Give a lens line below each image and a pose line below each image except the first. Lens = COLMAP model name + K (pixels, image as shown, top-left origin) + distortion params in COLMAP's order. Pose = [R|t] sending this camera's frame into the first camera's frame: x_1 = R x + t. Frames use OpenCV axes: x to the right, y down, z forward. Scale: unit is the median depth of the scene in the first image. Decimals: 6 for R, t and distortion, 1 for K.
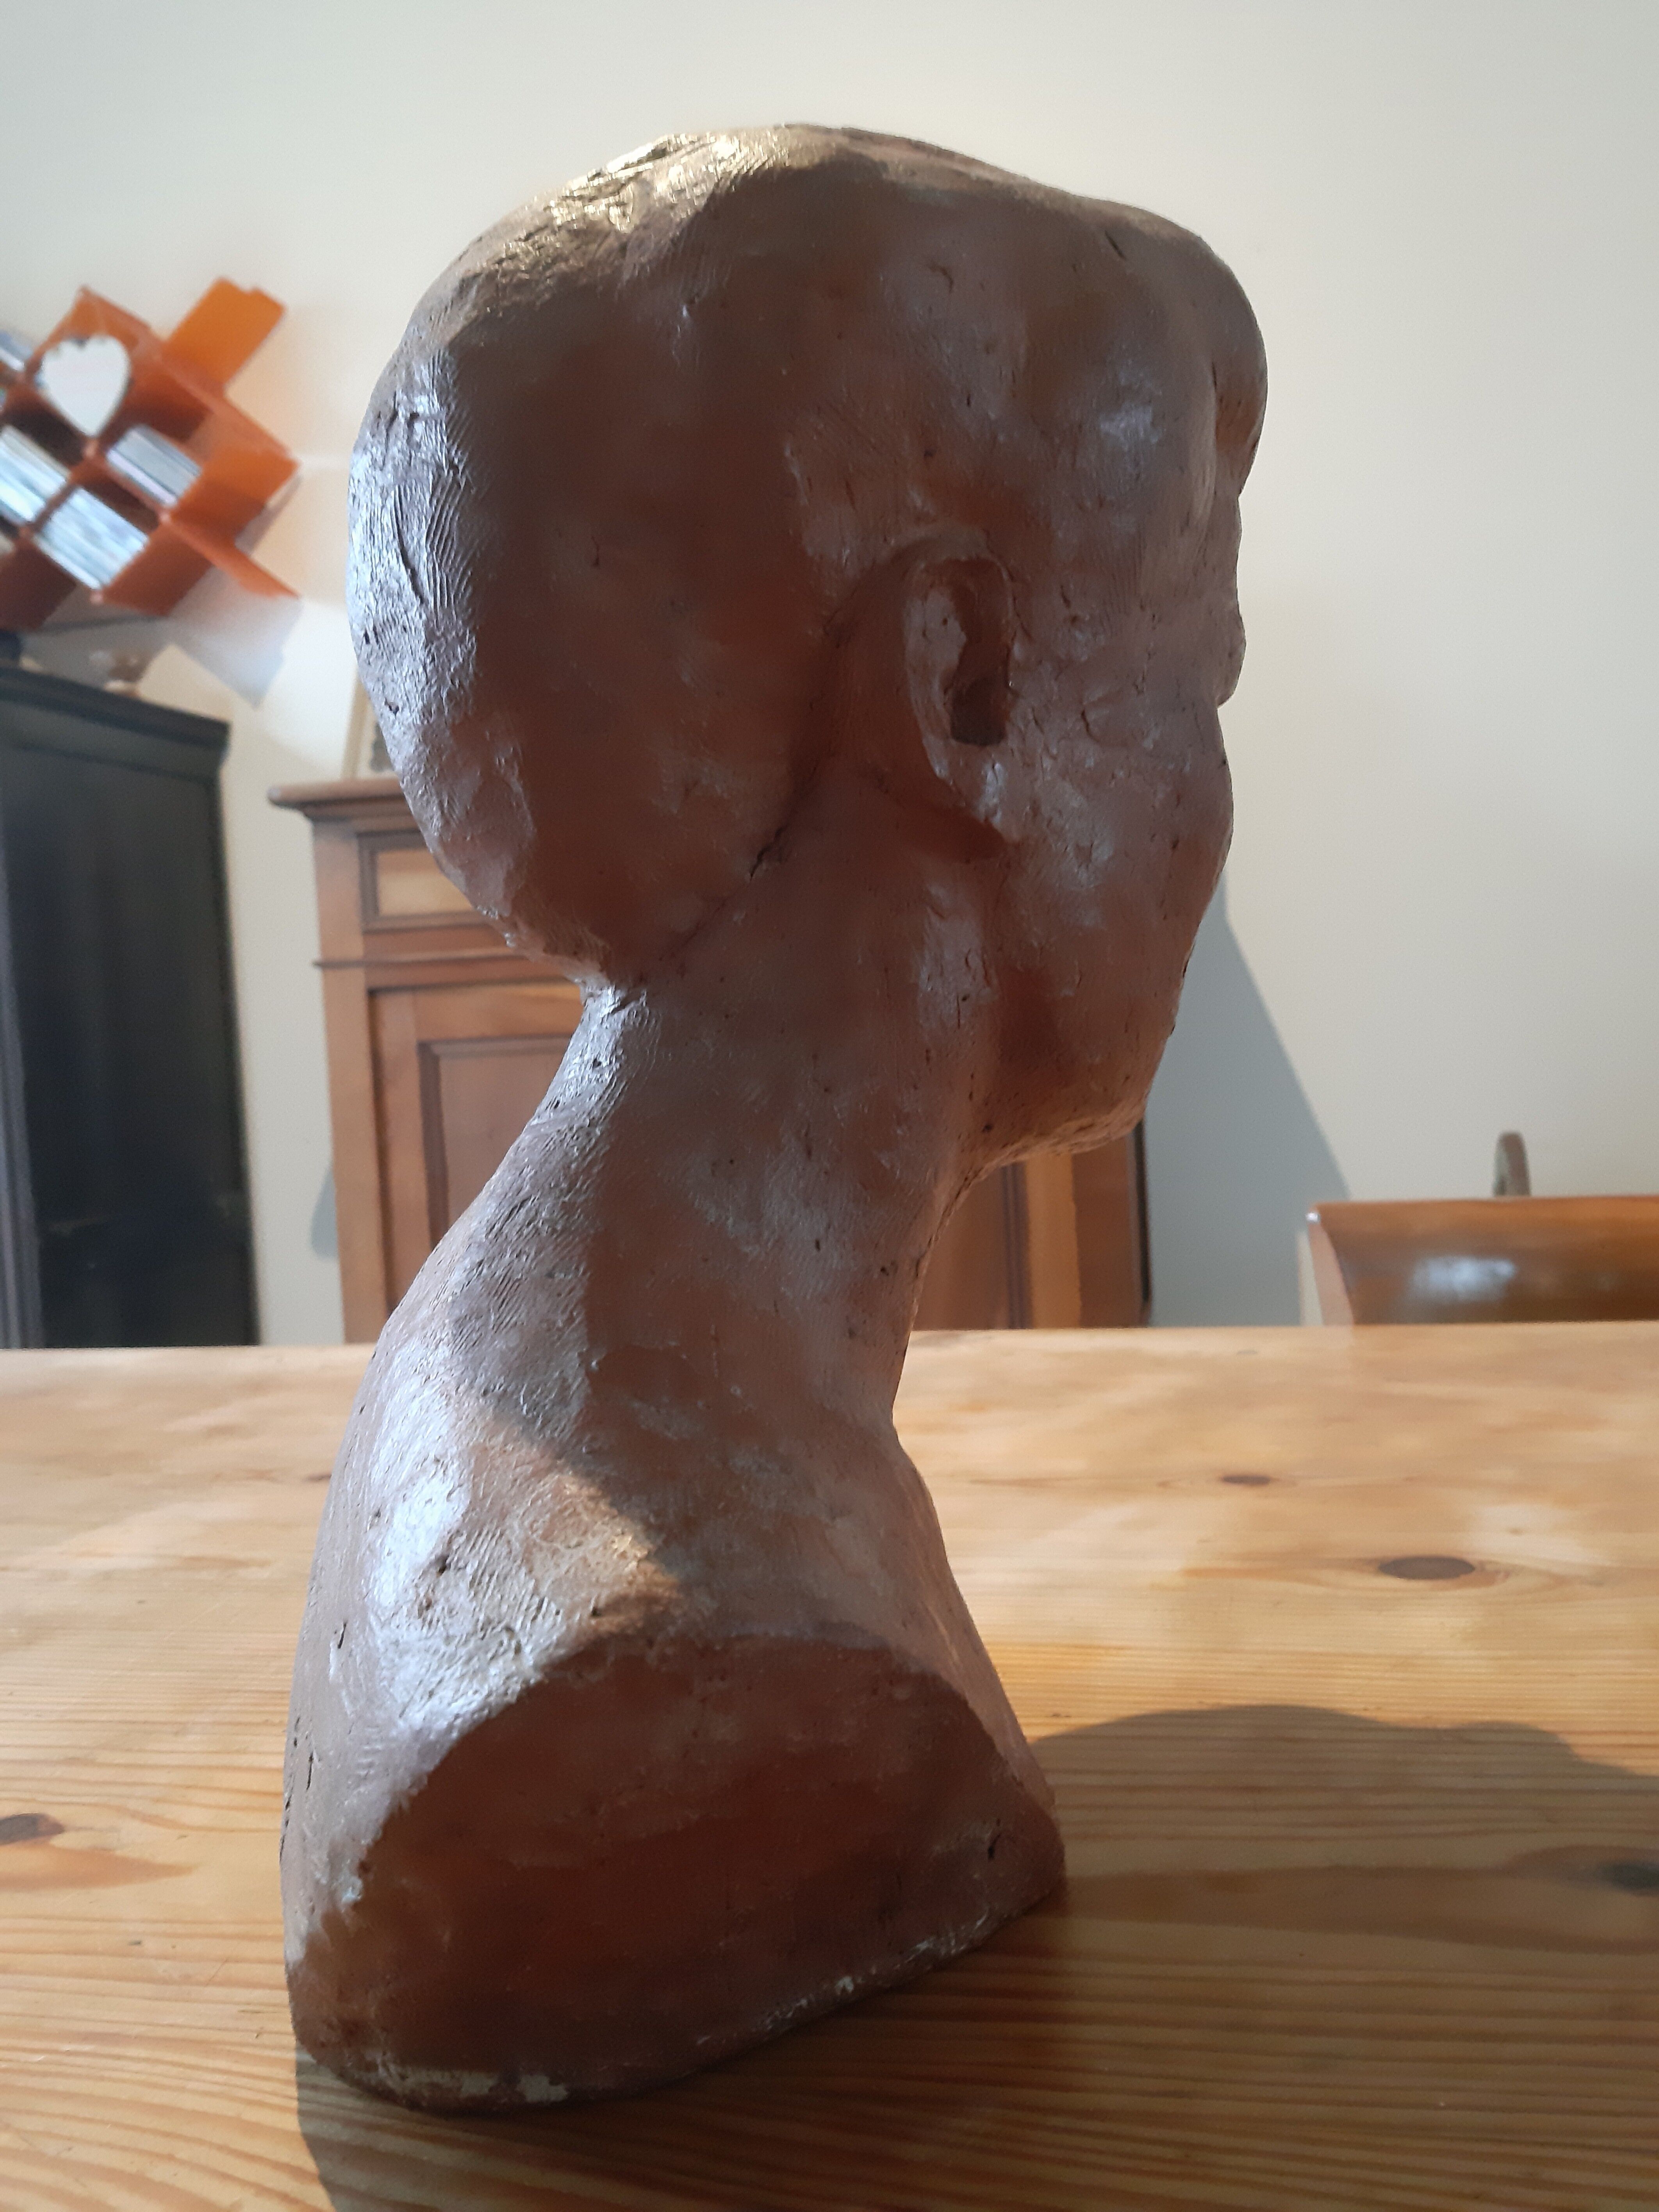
lens RADIAL K [[1744.2, 0, 859.9], [0, 1744.2, 1105.9], [0, 0, 1]] dist [0.046397, -0.114109]
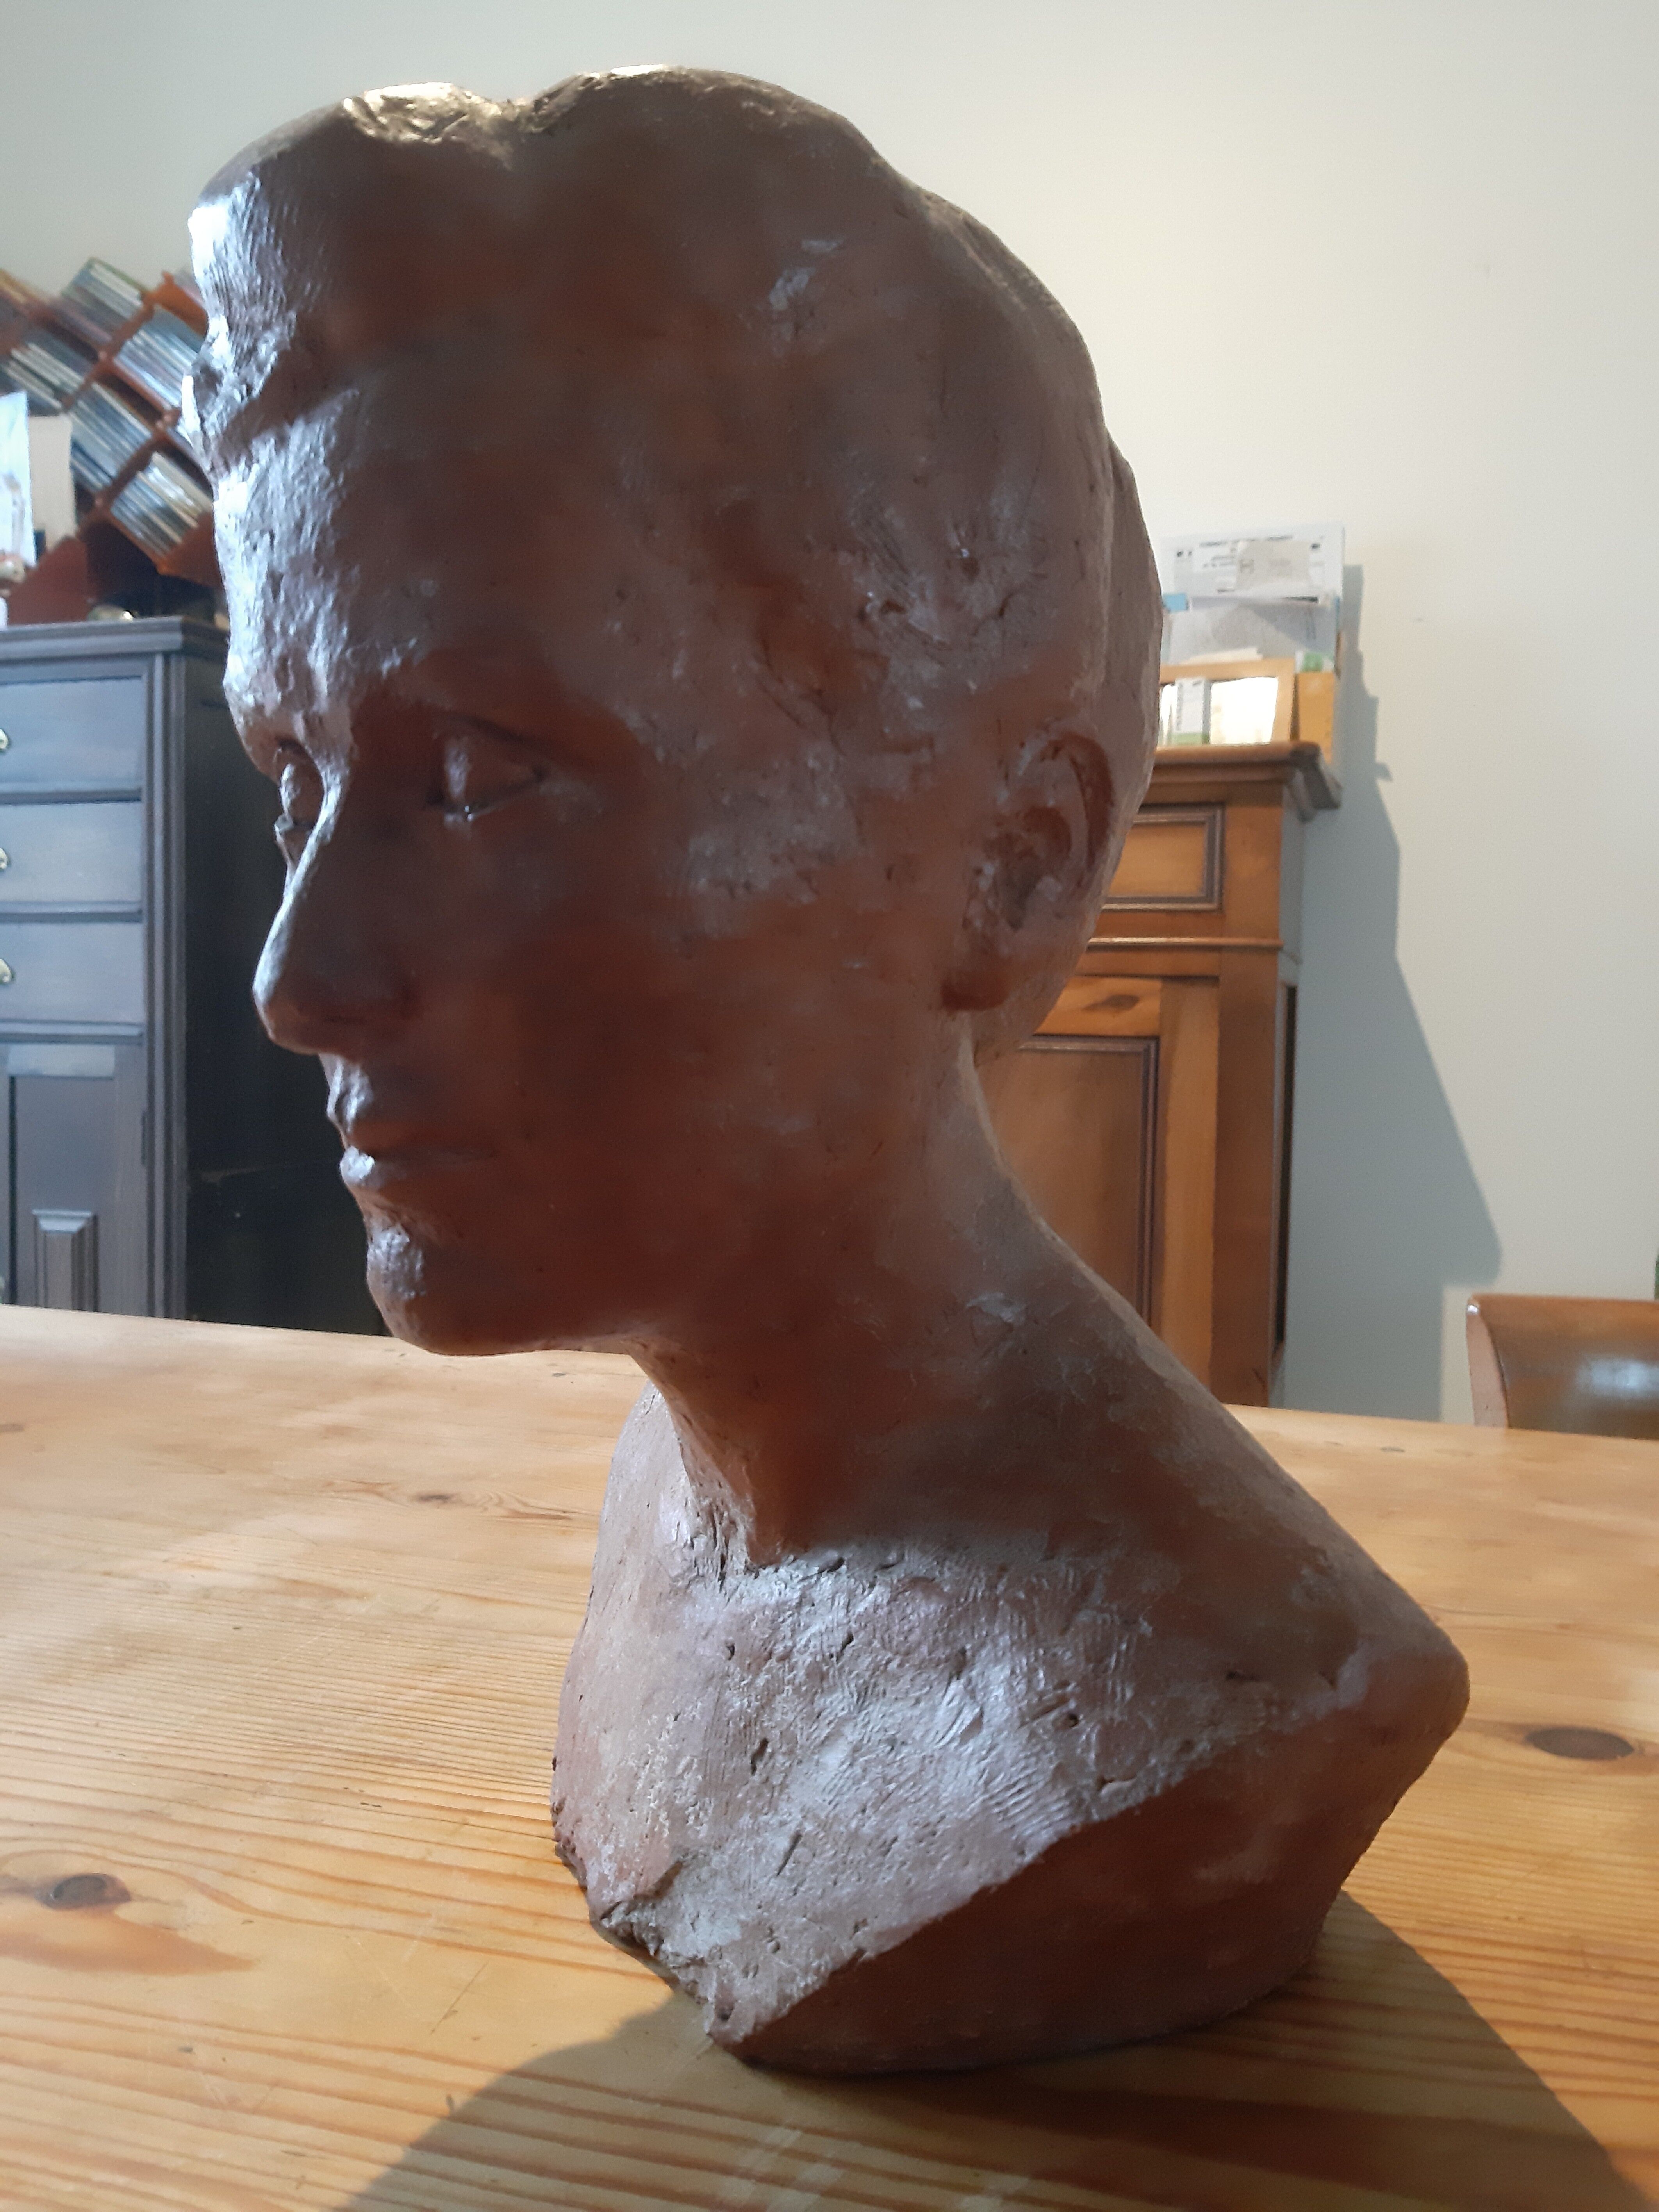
lens RADIAL K [[1738.1, 0, 857.5], [0, 1738.1, 1103.0], [0, 0, 1]] dist [0.047830, -0.106714]
pose [[0.993643, 0.078941, -0.080264, -0.005754], [-0.078372, 0.996872, 0.010225, -0.037381], [0.080821, -0.003870, 0.996721, 0.036834]]
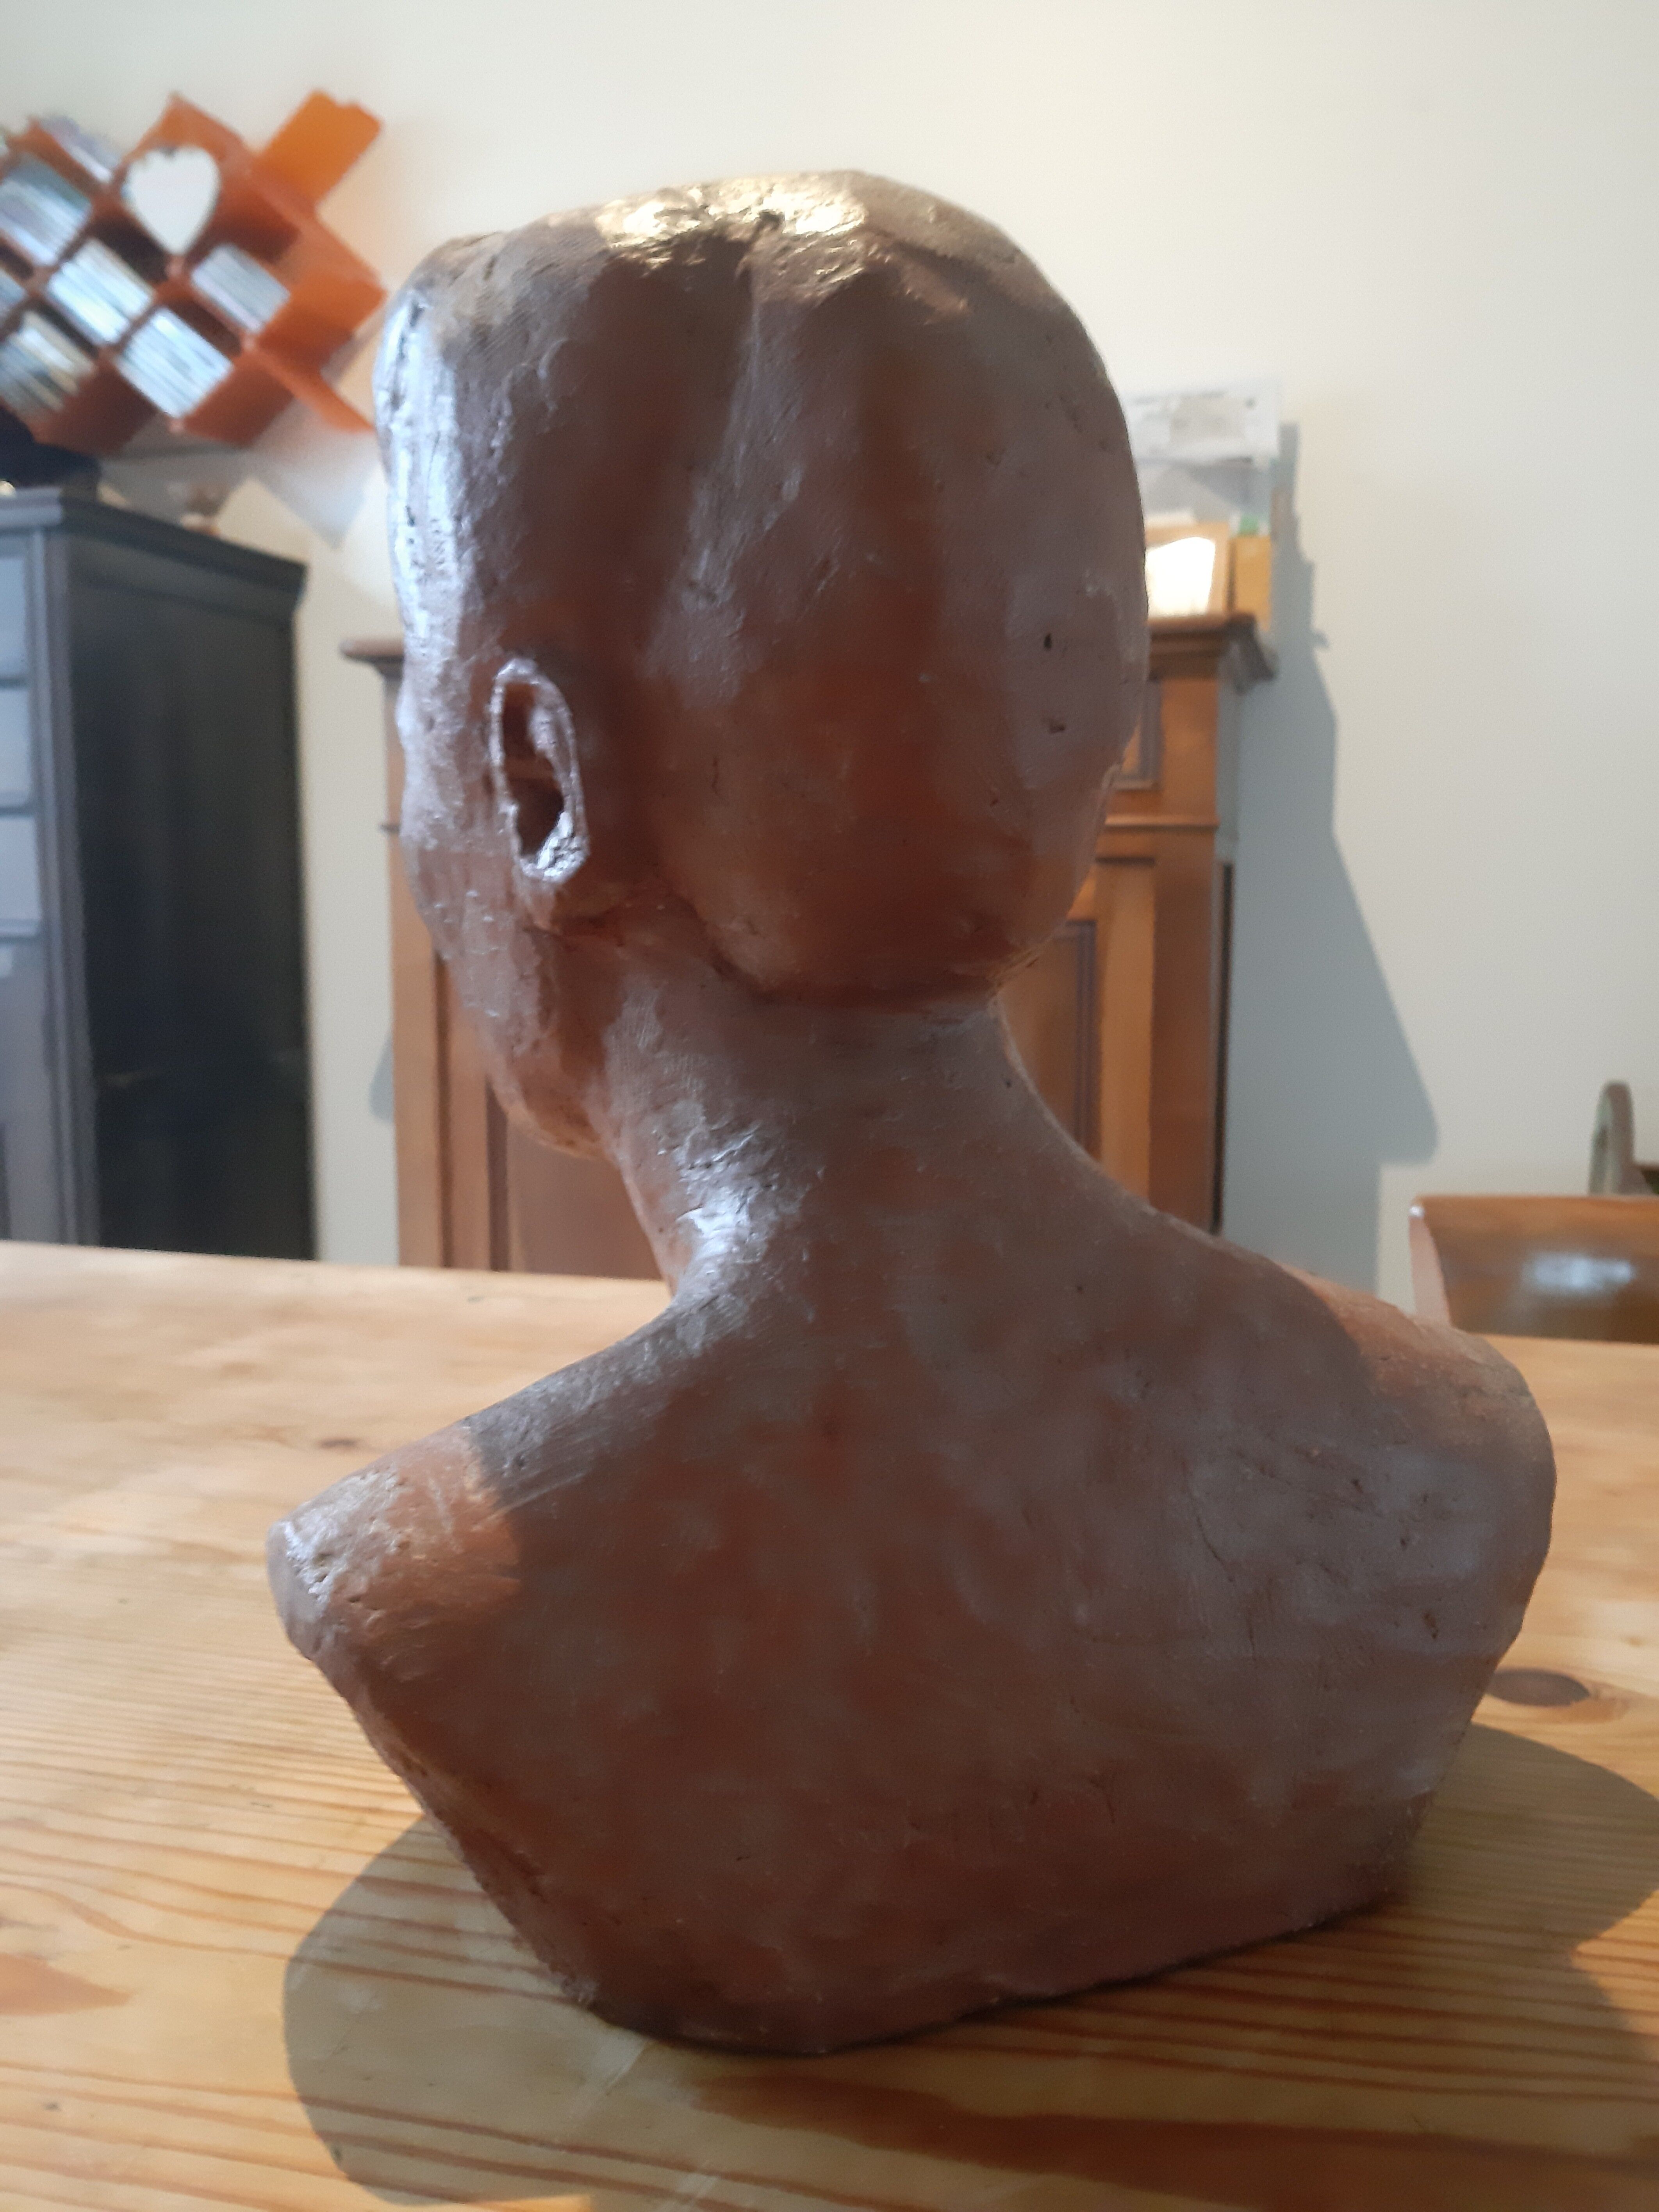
lens RADIAL K [[1750.1, 0, 858.5], [0, 1750.1, 1100.2], [0, 0, 1]] dist [0.039979, -0.104267]
pose [[0.997217, 0.063939, -0.038339, -0.002519], [-0.060847, 0.995171, 0.077026, -0.057714], [0.043079, -0.074478, 0.996292, 0.083406]]
